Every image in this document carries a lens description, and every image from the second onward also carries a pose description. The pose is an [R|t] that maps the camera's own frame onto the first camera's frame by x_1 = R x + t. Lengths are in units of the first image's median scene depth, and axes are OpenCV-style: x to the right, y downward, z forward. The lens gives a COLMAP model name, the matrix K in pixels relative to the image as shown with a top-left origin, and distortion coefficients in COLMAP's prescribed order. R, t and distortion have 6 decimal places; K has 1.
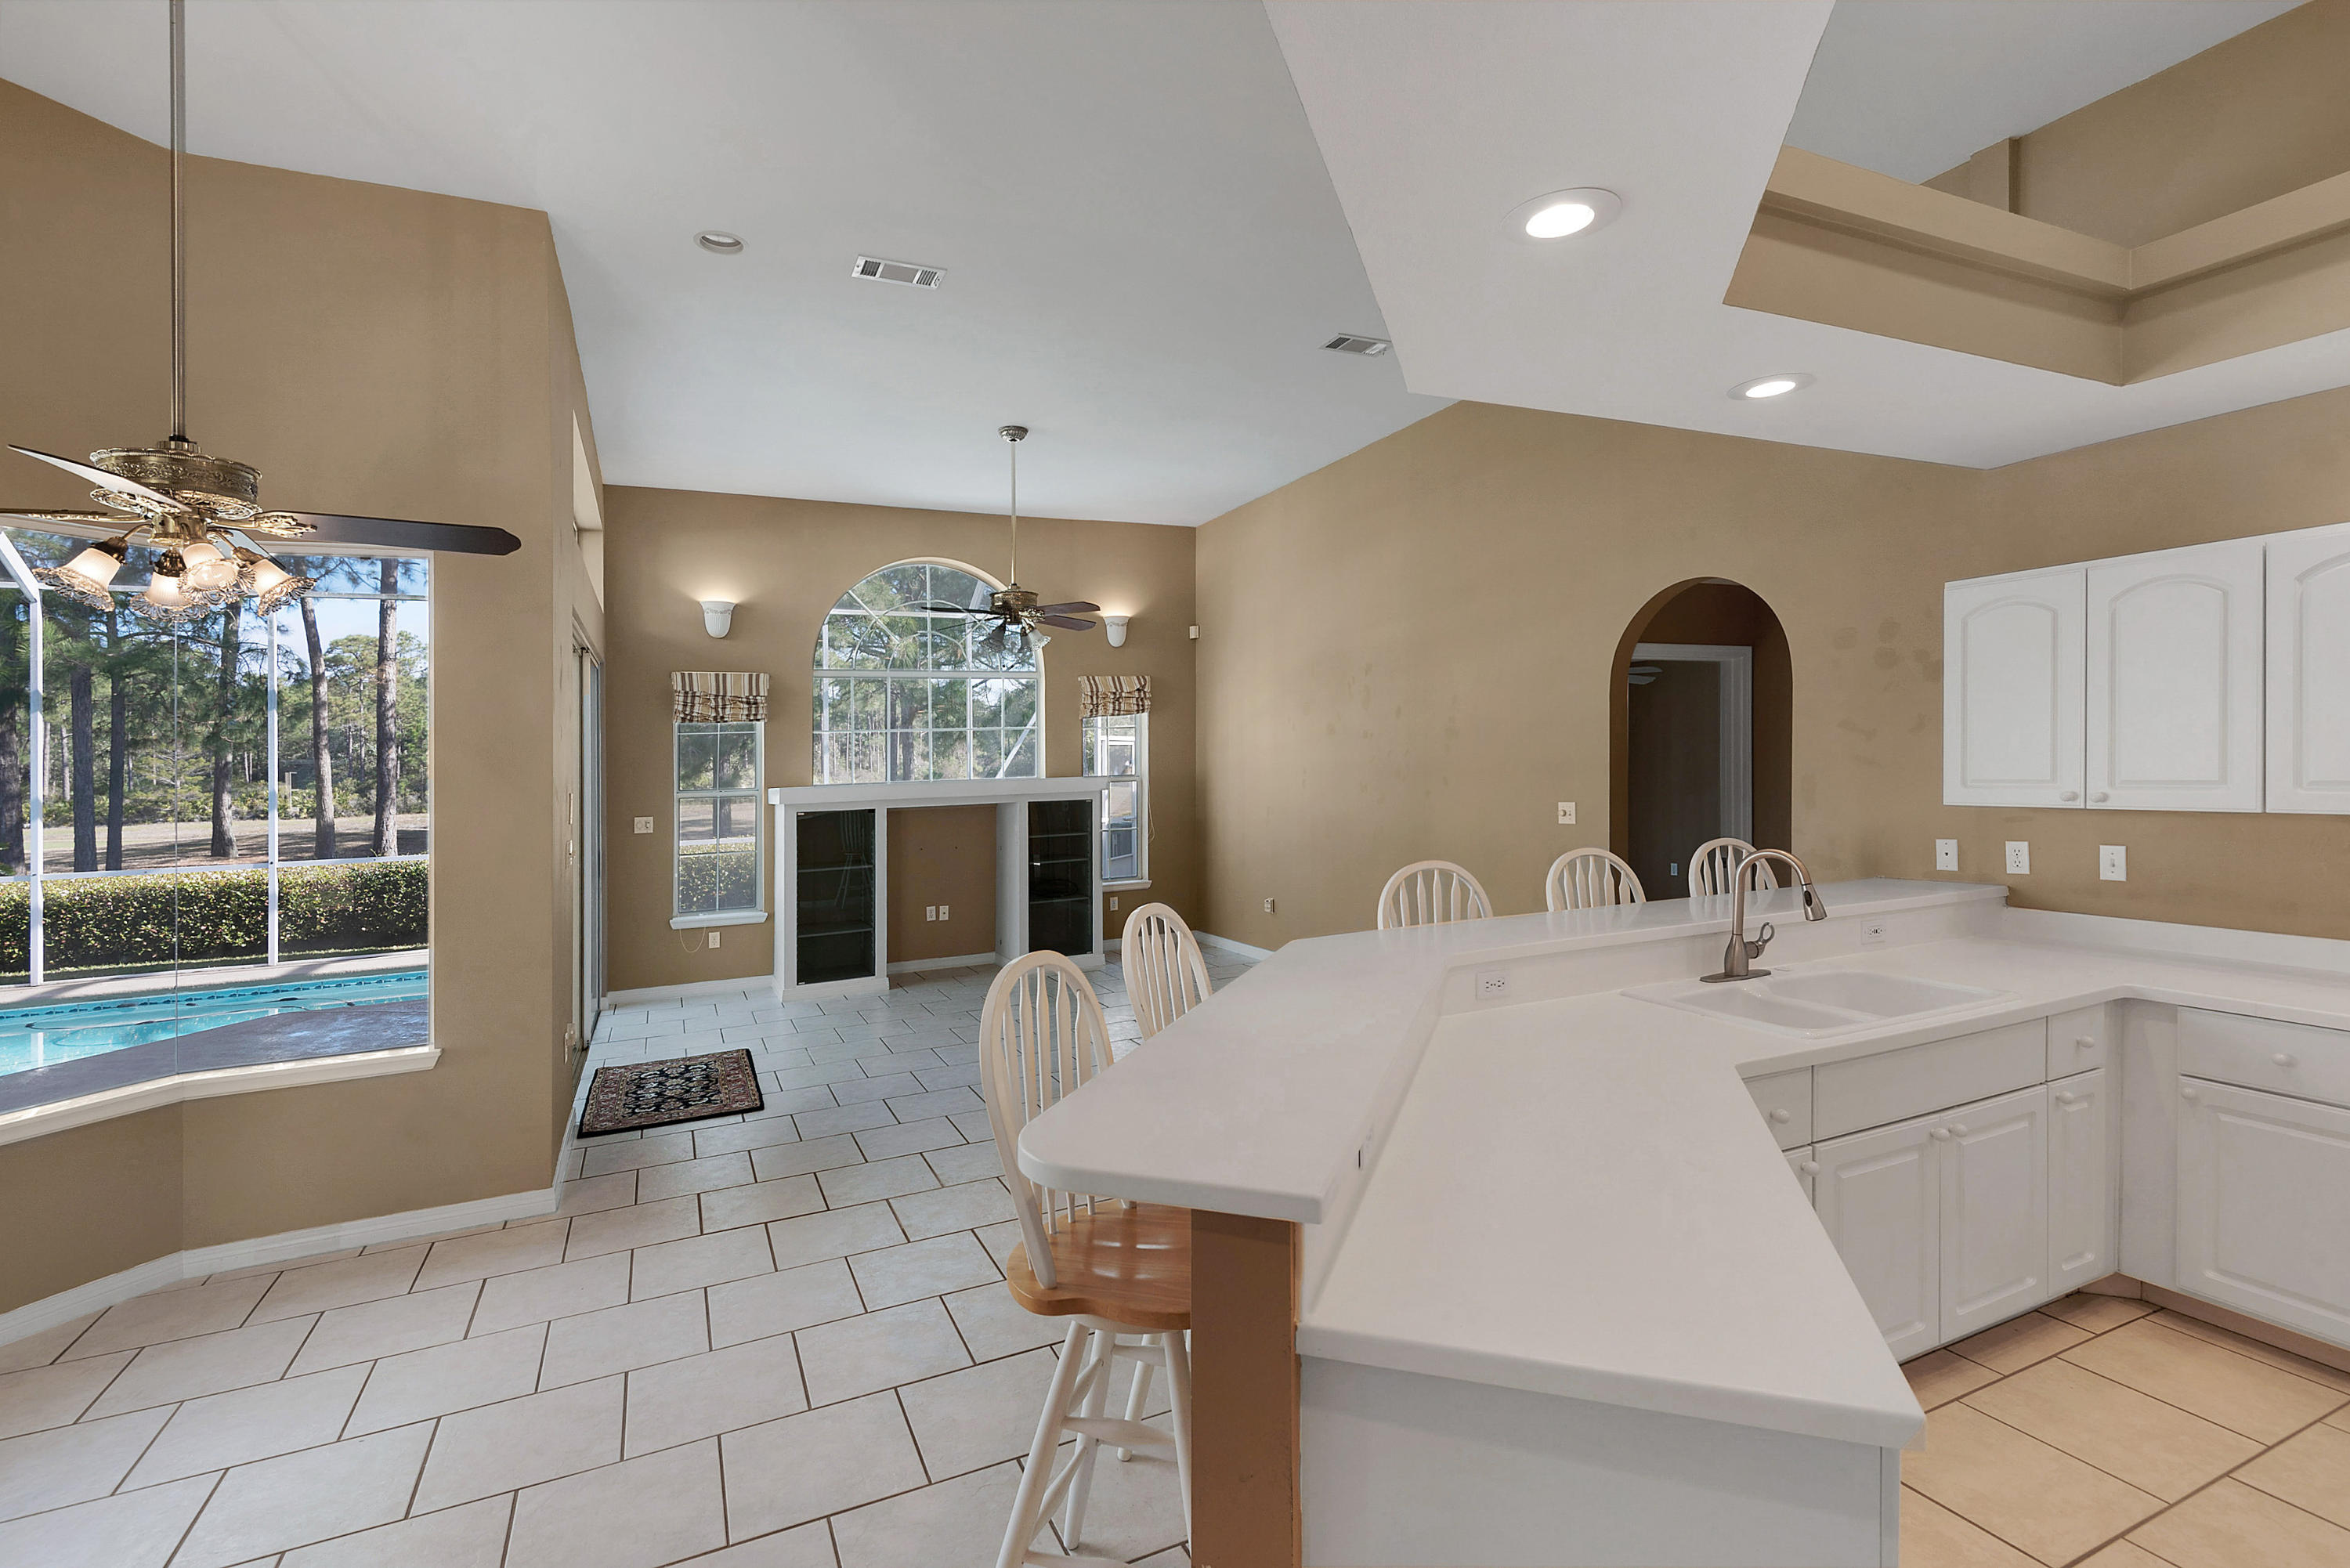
lens RADIAL K [[1065.9, 0, 1159.6], [0, 1065.9, 785.6], [0, 0, 1]] dist [0.015823, -0.008870]
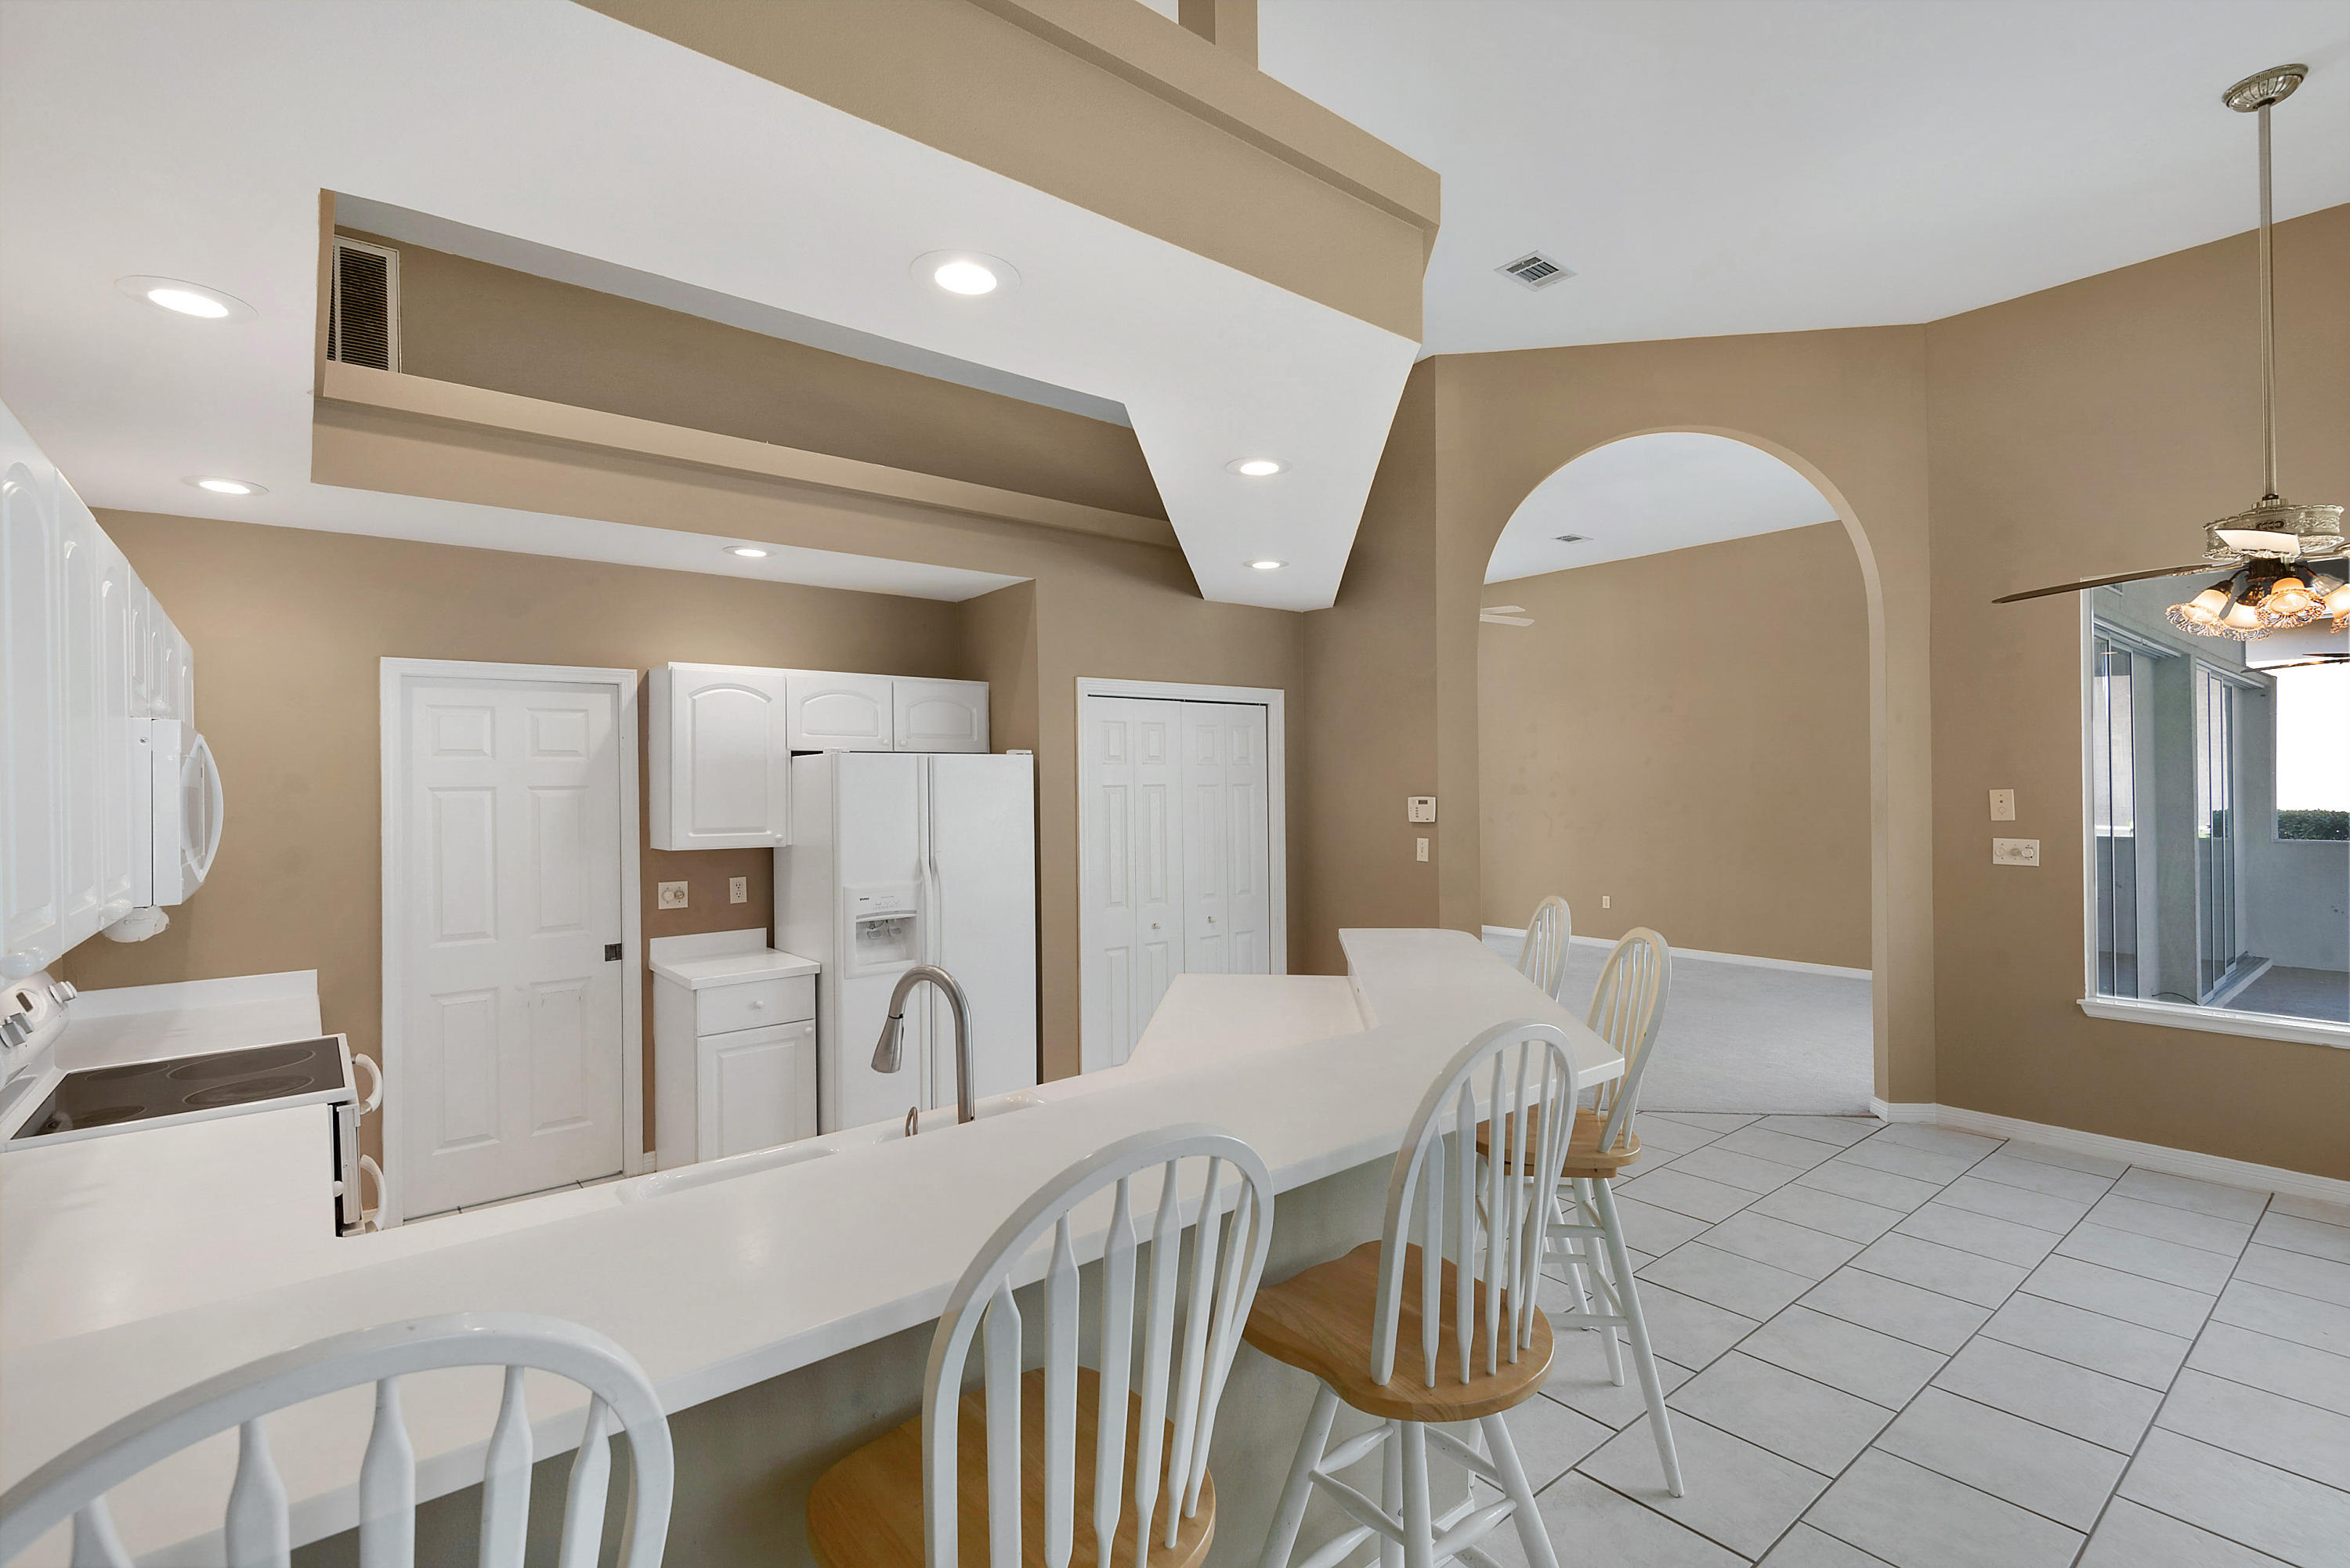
lens RADIAL K [[1065.9, 0, 1186.8], [0, 1065.9, 789.7], [0, 0, 1]] dist [0.015823, -0.008870]
pose [[-0.970737, 0.042445, -0.236363, 0.418305], [0.035997, 0.998854, 0.031529, -0.040971], [0.237430, 0.022098, -0.971153, 1.260782]]
